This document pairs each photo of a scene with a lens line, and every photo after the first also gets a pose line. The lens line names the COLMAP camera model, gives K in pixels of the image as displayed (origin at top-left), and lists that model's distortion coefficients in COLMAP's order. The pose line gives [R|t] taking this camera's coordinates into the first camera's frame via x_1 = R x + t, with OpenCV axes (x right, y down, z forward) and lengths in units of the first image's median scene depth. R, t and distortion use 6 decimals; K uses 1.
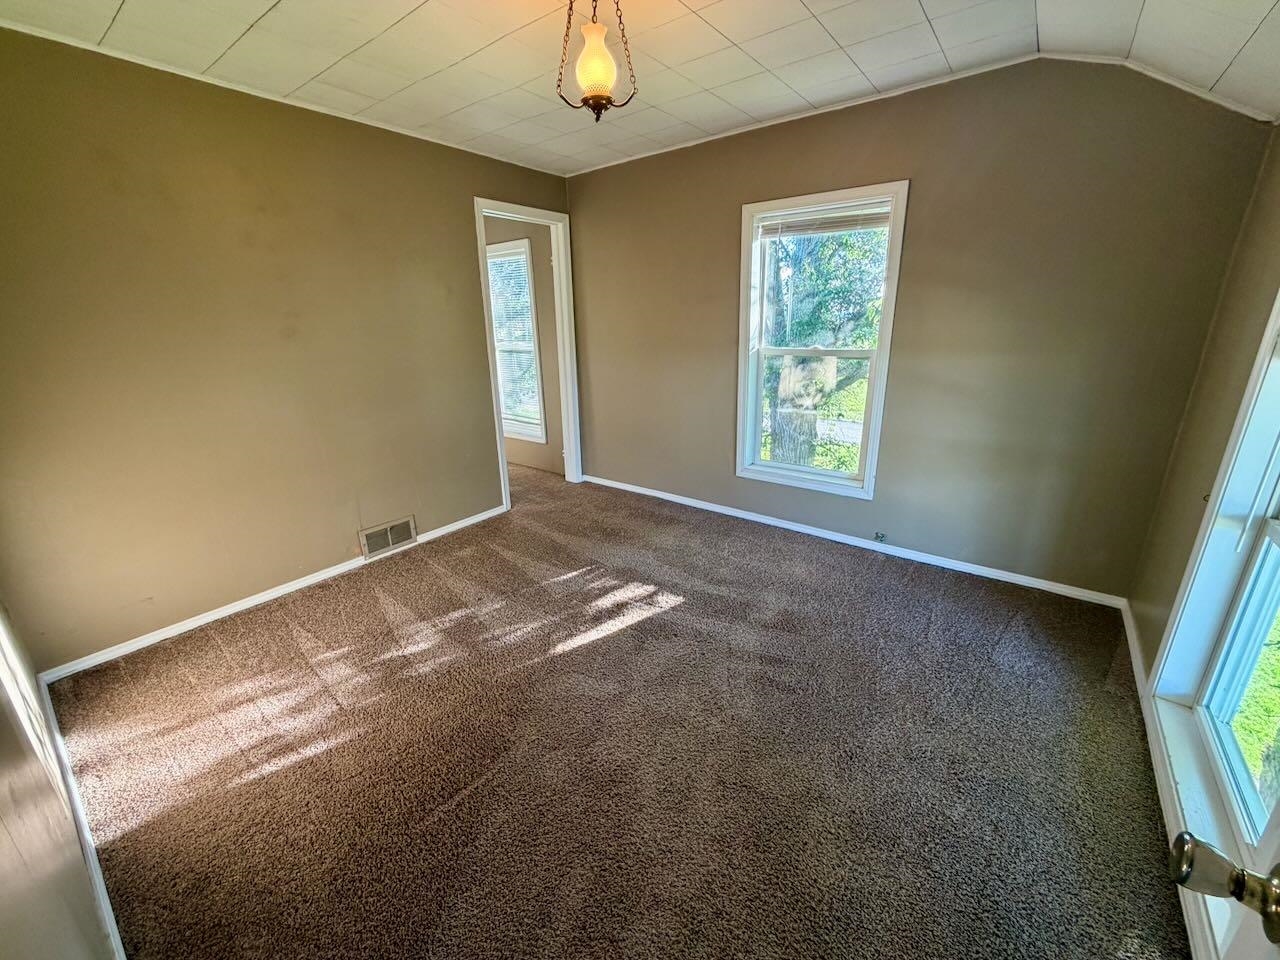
lens RADIAL K [[511.9, 0, 636.0], [0, 511.9, 477.0], [0, 0, 1]] dist [-0.000479, -0.000313]
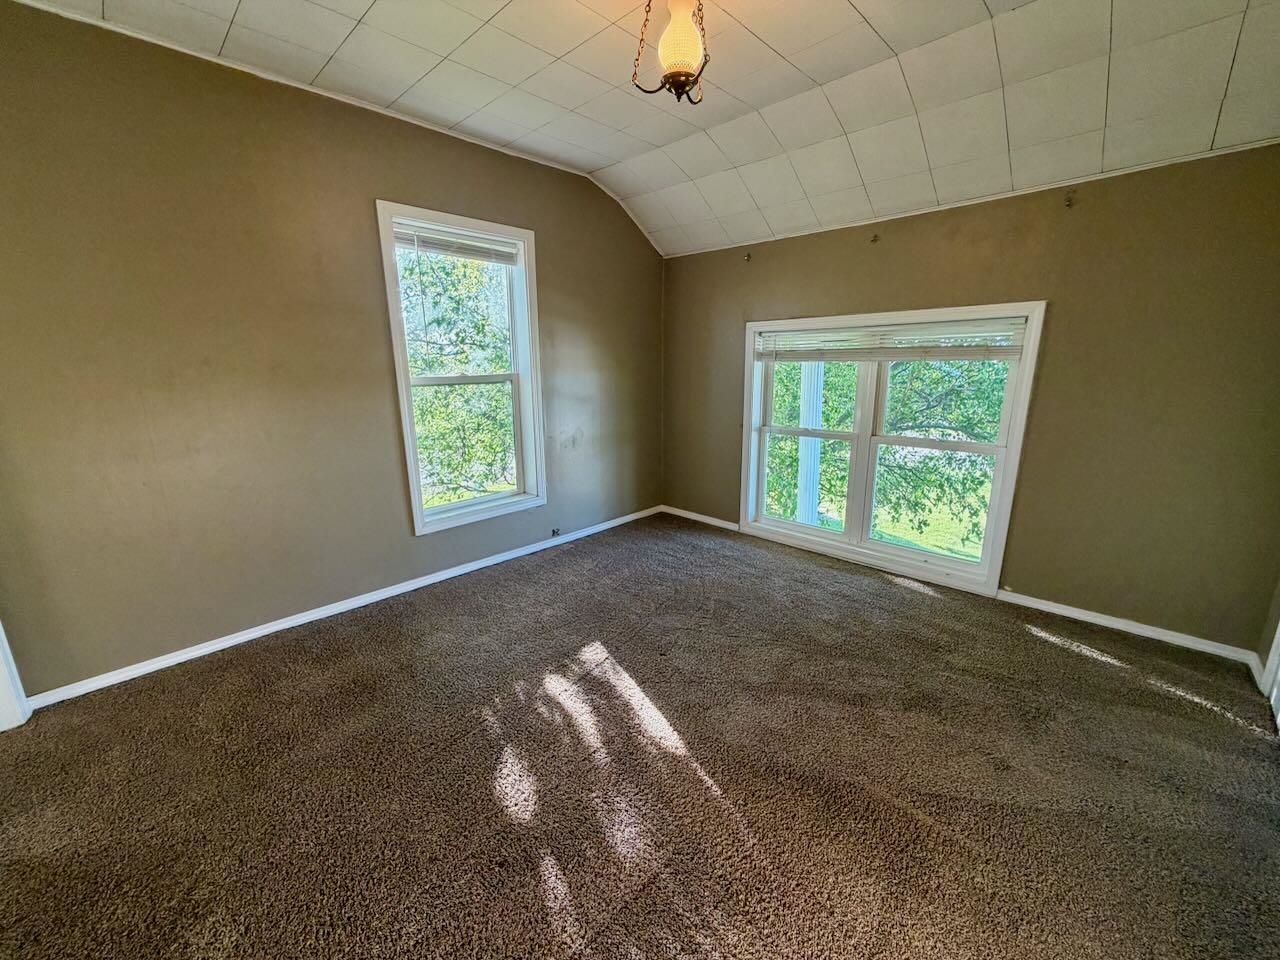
lens RADIAL K [[511.9, 0, 636.0], [0, 511.9, 477.0], [0, 0, 1]] dist [-0.000479, -0.000313]
pose [[0.114899, -0.207745, 0.971412, -0.637099], [0.298077, 0.940036, 0.165778, -0.146154], [-0.947601, 0.270508, 0.169933, 0.633348]]
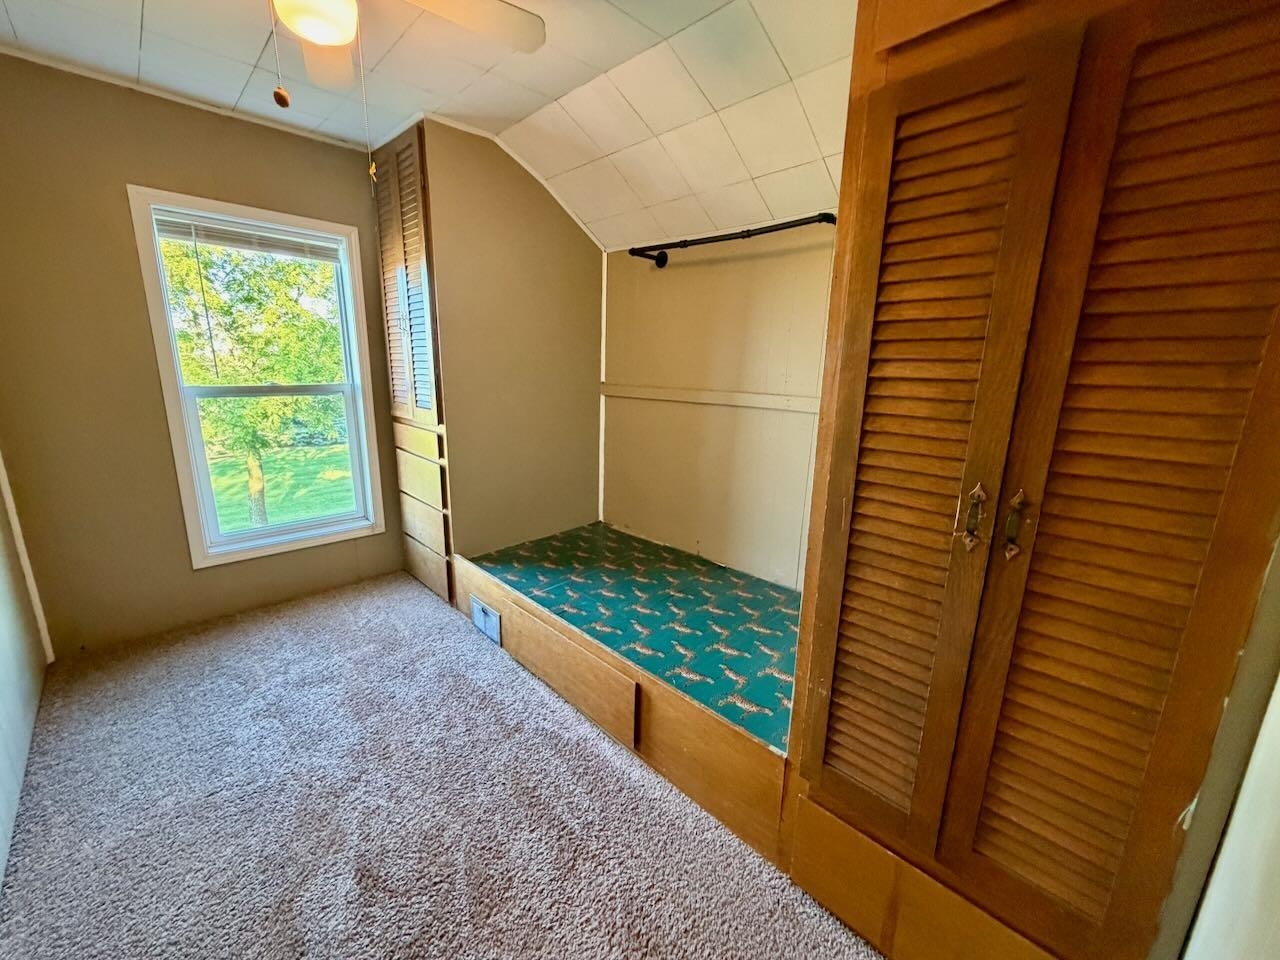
lens RADIAL K [[511.9, 0, 636.0], [0, 511.9, 477.0], [0, 0, 1]] dist [-0.000479, -0.000313]
pose [[0.171588, -0.196514, 0.965370, -0.433753], [0.275120, 0.950476, 0.144582, -0.073517], [-0.945974, 0.240784, 0.217156, 0.317698]]
